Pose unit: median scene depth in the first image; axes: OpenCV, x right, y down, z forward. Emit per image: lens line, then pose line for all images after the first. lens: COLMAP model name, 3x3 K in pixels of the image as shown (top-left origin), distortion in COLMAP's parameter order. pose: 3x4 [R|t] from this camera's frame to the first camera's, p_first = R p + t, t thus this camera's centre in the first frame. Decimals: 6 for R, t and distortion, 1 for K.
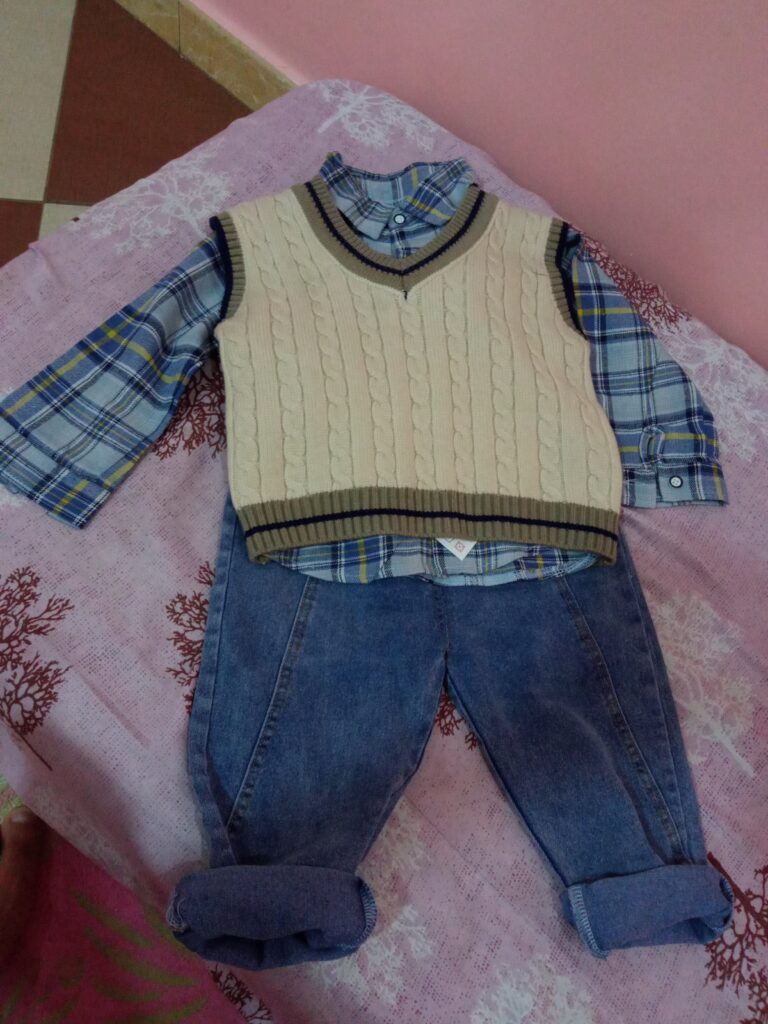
lens RADIAL K [[846.4, 0, 384.0], [0, 846.4, 512.0], [0, 0, 1]] dist [0.086534, -0.183058]
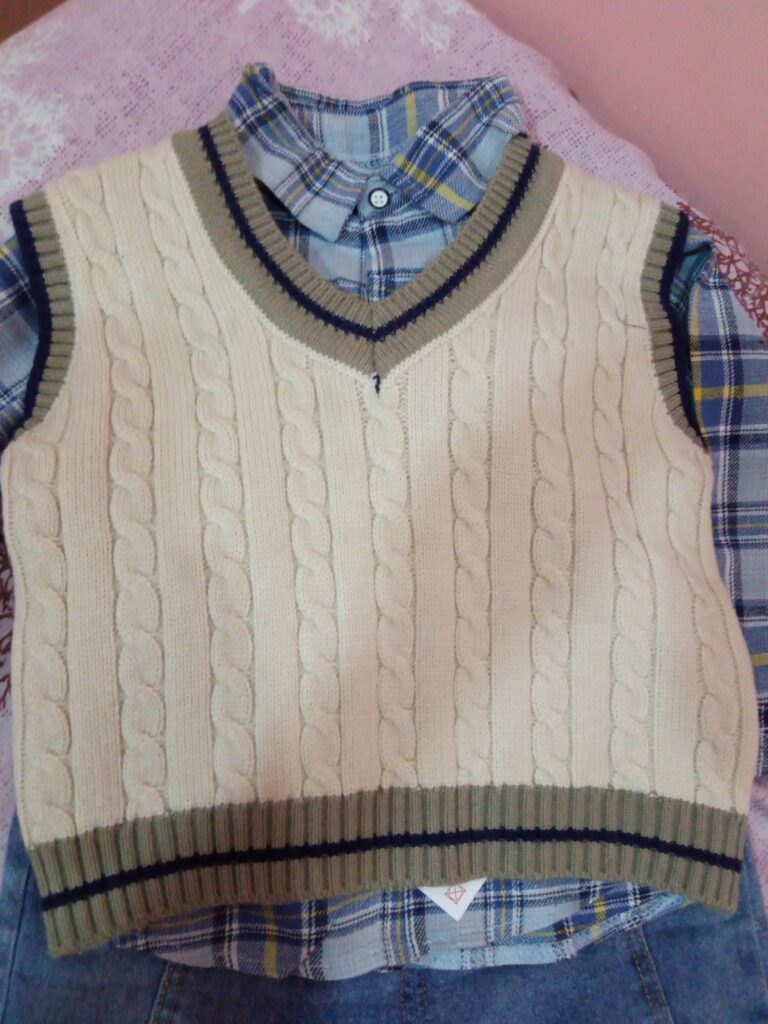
lens RADIAL K [[846.4, 0, 384.0], [0, 846.4, 512.0], [0, 0, 1]] dist [0.086534, -0.183058]
pose [[0.999286, 0.037339, -0.005741, 0.032906], [-0.035552, 0.980878, 0.191349, -0.259600], [0.012777, -0.191008, 0.981505, 0.442812]]
